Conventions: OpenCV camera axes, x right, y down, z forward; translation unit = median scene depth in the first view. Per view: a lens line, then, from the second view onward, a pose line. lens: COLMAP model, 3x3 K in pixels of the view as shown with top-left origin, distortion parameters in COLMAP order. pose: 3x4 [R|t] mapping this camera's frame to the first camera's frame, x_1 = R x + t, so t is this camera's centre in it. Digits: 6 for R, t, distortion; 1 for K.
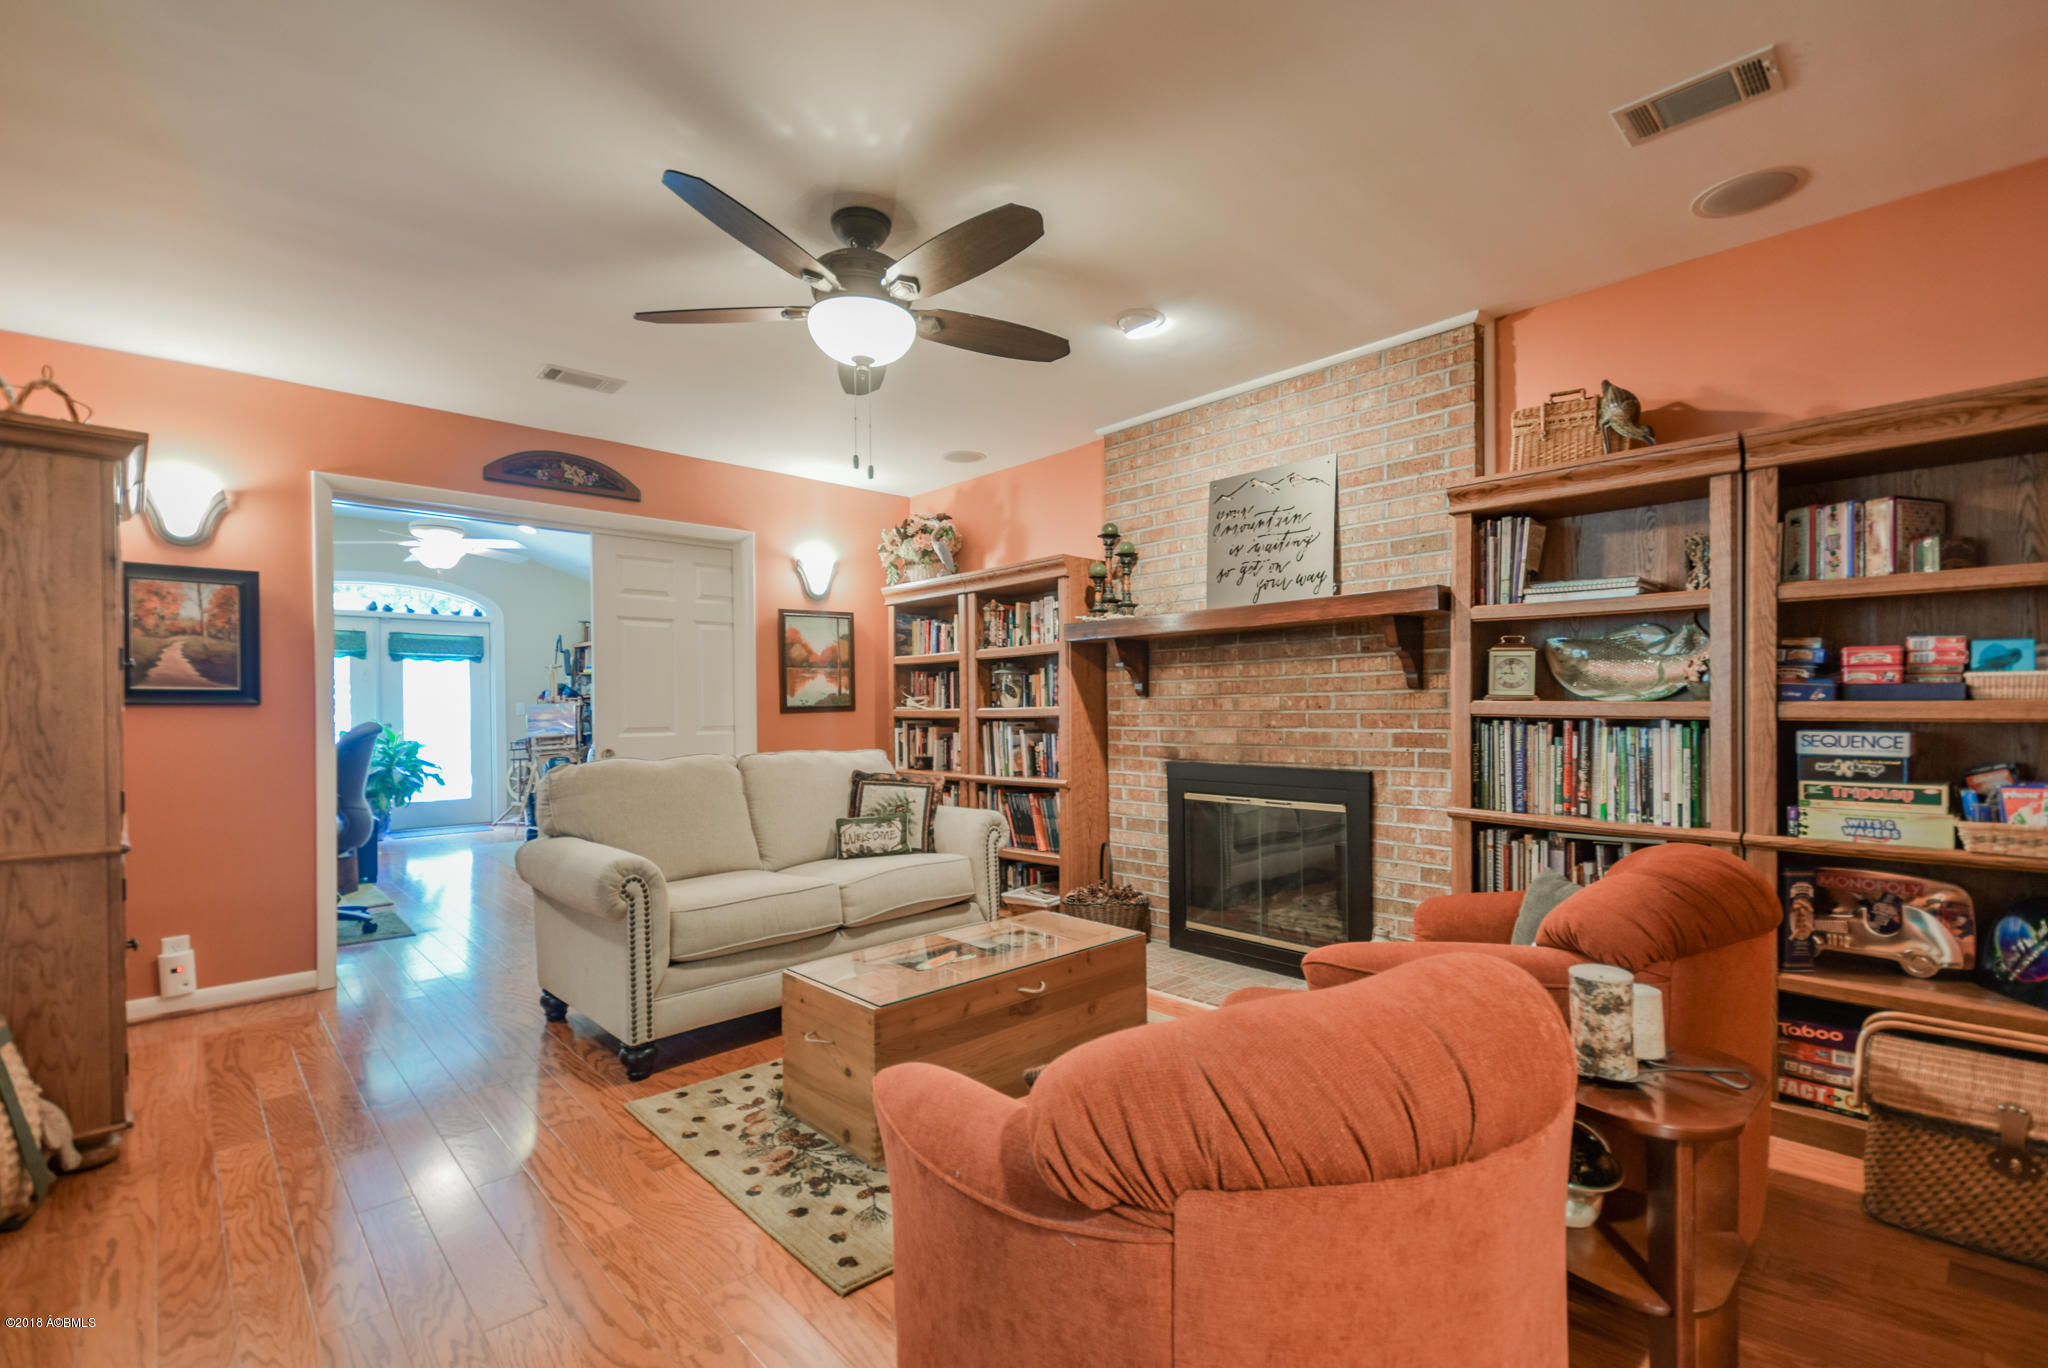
lens RADIAL K [[924.2, 0, 1032.4], [0, 924.2, 702.7], [0, 0, 1]] dist [0.005023, 0.000336]
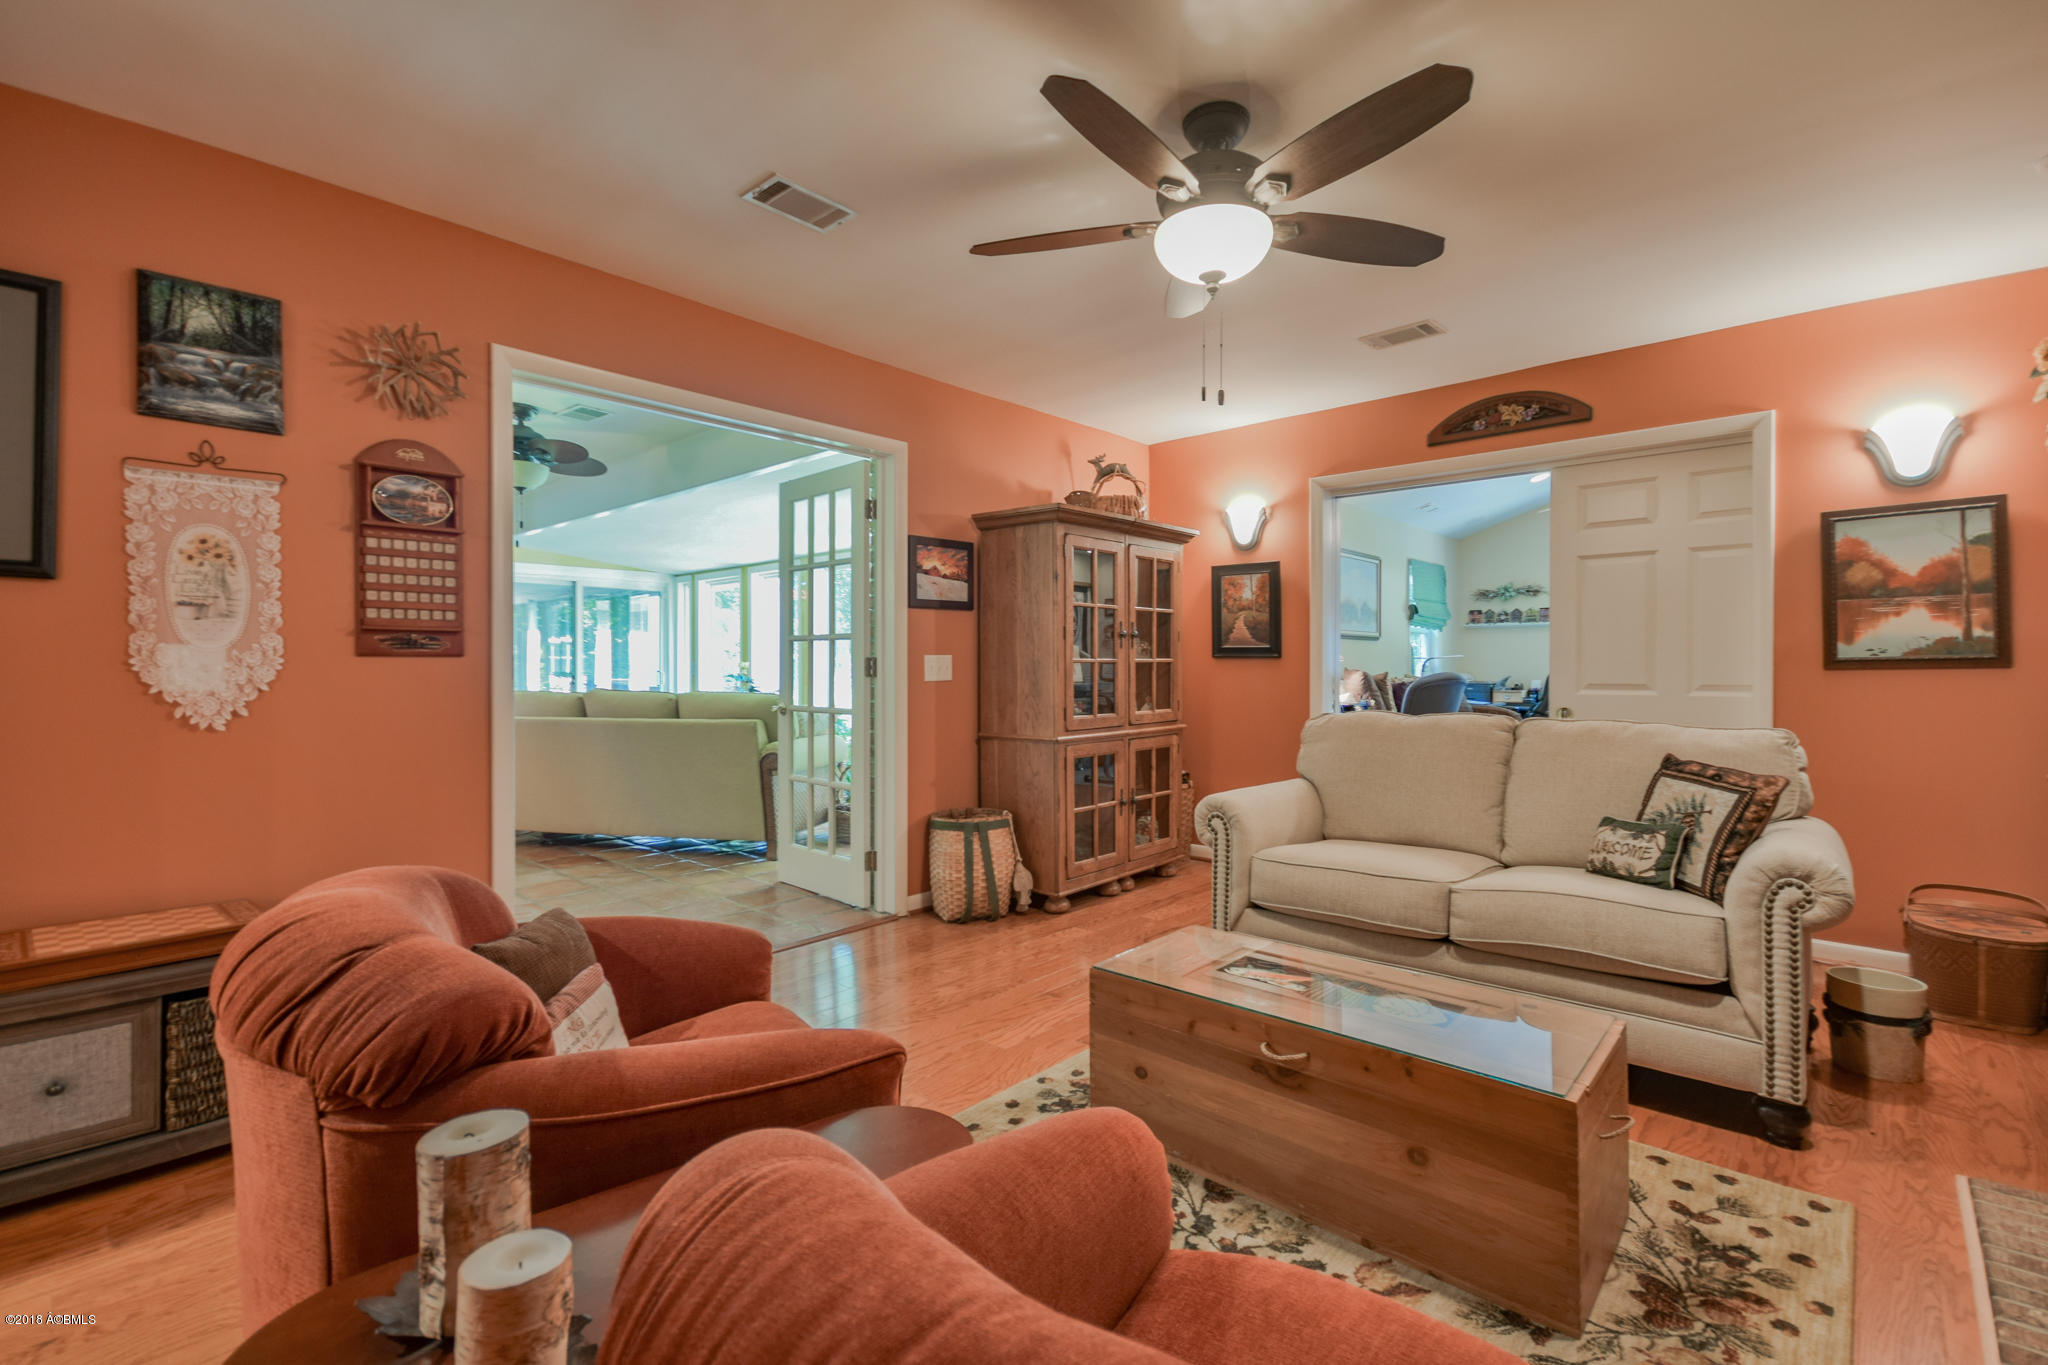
lens RADIAL K [[910.4, 0, 1031.3], [0, 910.4, 669.2], [0, 0, 1]] dist [0.014270, 0.000338]
pose [[0.077452, 0.012666, -0.996916, 0.422471], [0.005874, 0.999896, 0.013161, -0.000786], [0.996979, -0.006875, 0.077369, 0.457326]]
